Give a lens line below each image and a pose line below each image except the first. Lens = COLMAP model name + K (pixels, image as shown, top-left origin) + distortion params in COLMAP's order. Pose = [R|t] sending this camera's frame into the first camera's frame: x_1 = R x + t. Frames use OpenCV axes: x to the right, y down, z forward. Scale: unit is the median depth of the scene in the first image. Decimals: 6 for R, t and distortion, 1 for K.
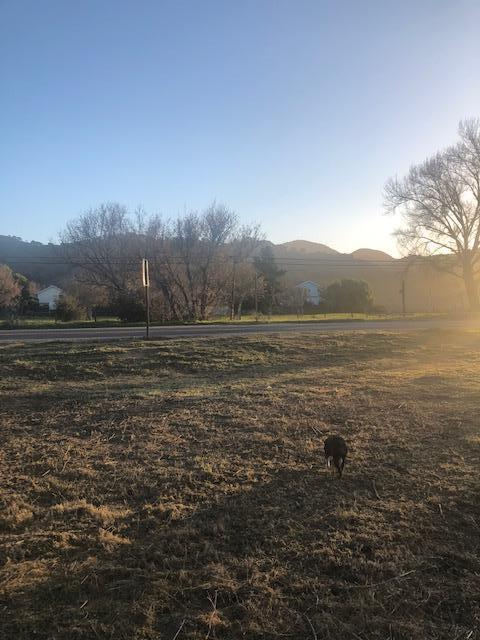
lens RADIAL K [[522.0, 0, 240.0], [0, 522.0, 320.0], [0, 0, 1]] dist [-0.001449, -0.000351]
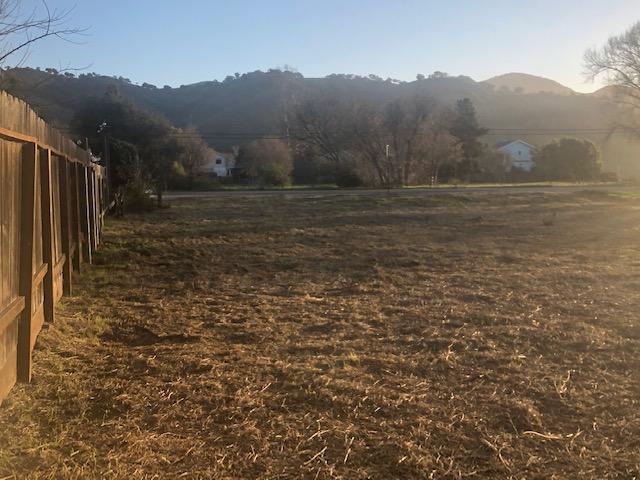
lens RADIAL K [[820.0, 0, 320.0], [0, 820.0, 240.0], [0, 0, 1]] dist [0.025833, 0.031401]
pose [[0.992672, 0.011548, -0.120284, -0.016405], [-0.004771, 0.998392, 0.056481, 0.006998], [0.120743, -0.055493, 0.991132, -0.308465]]
